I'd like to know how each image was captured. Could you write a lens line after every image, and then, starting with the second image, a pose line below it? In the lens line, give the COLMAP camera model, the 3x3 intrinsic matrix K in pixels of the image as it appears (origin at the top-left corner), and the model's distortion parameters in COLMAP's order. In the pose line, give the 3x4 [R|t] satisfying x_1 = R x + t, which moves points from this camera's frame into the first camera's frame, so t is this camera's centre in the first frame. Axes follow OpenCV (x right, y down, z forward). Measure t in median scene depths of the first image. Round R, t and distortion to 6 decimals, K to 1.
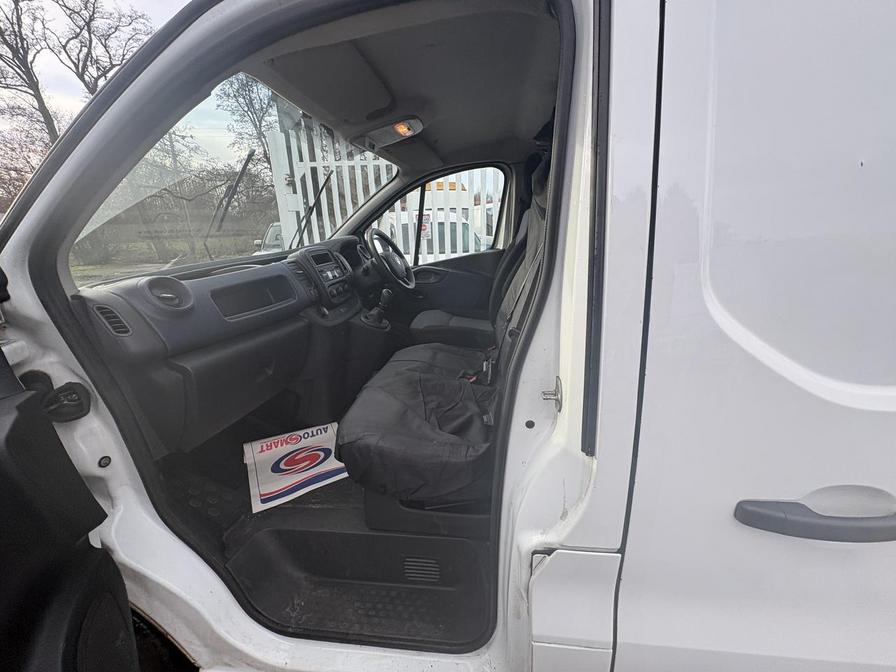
lens RADIAL K [[356.2, 0, 448.0], [0, 356.2, 336.0], [0, 0, 1]] dist [-0.000129, 0.000015]
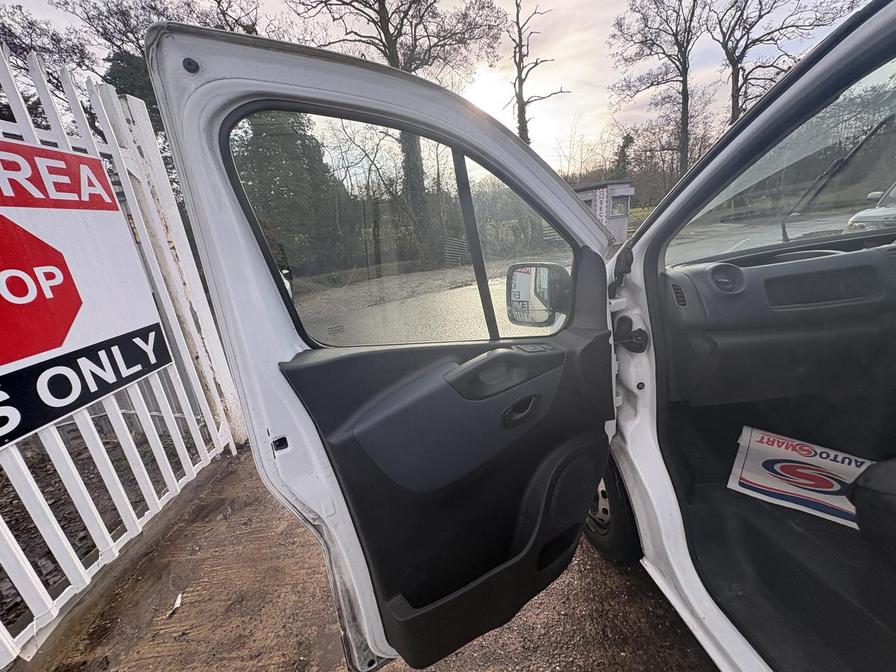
lens RADIAL K [[353.7, 0, 448.0], [0, 353.7, 336.0], [0, 0, 1]] dist [-0.001400, -0.000117]
pose [[0.243494, 0.285025, -0.927077, 0.073025], [-0.177866, 0.952757, 0.246205, -0.033359], [0.953454, 0.104946, 0.282688, -0.104608]]
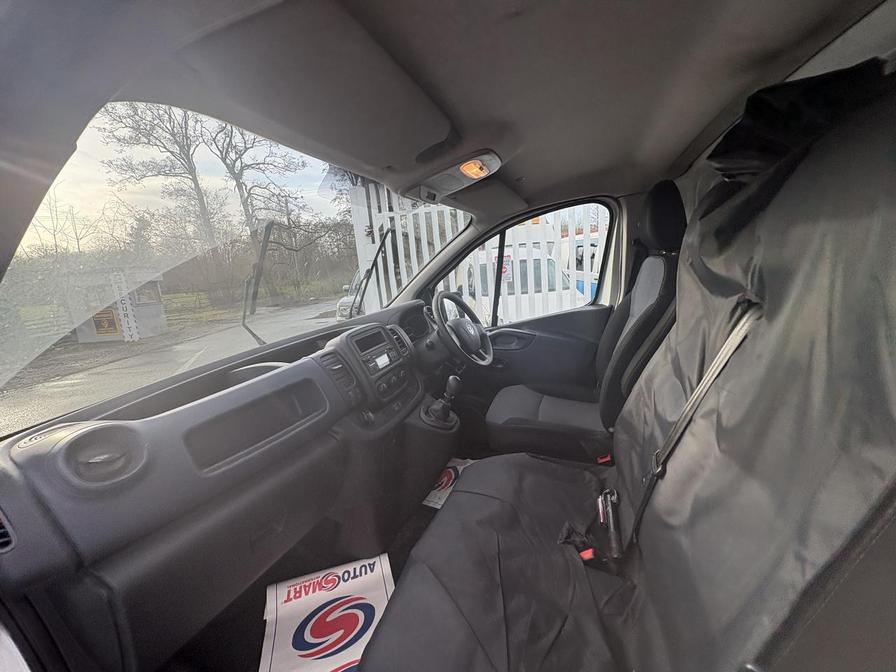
lens RADIAL K [[359.2, 0, 444.3], [0, 359.2, 335.7], [0, 0, 1]] dist [-0.000858, 0.000164]
pose [[0.972429, -0.013751, -0.232794, -0.014783], [-0.007564, 0.995875, -0.090420, -0.149878], [0.233077, 0.089688, 0.968314, 0.261455]]
